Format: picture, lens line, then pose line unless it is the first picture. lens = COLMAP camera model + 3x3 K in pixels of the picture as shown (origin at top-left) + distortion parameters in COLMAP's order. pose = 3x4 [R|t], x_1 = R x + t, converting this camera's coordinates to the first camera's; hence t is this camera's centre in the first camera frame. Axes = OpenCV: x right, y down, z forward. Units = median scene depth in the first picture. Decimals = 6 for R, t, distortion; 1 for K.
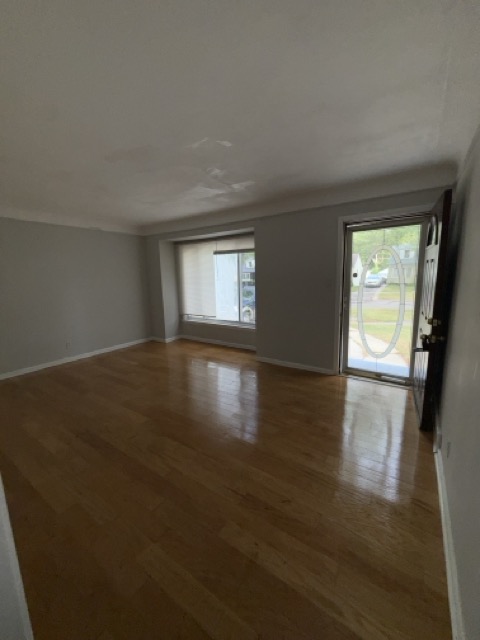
lens RADIAL K [[254.2, 0, 241.4], [0, 254.2, 317.0], [0, 0, 1]] dist [-0.000805, 0.000019]
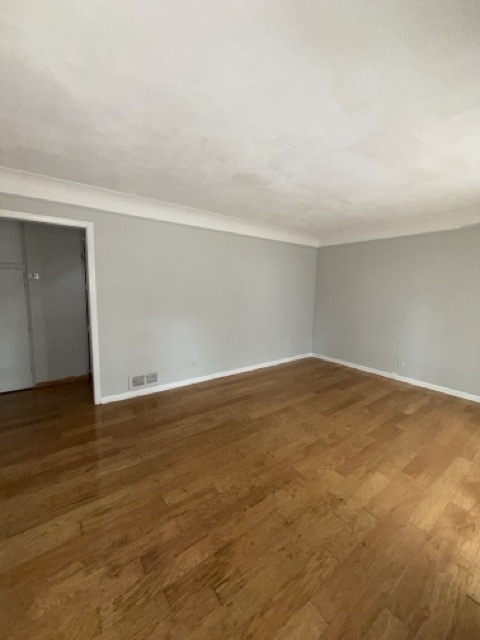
lens RADIAL K [[254.2, 0, 241.4], [0, 254.2, 317.0], [0, 0, 1]] dist [-0.000805, 0.000019]
pose [[-0.340722, 0.109507, -0.933765, 0.404676], [-0.159974, 0.971957, 0.172359, -0.130912], [0.926454, 0.208104, -0.313649, 0.784708]]
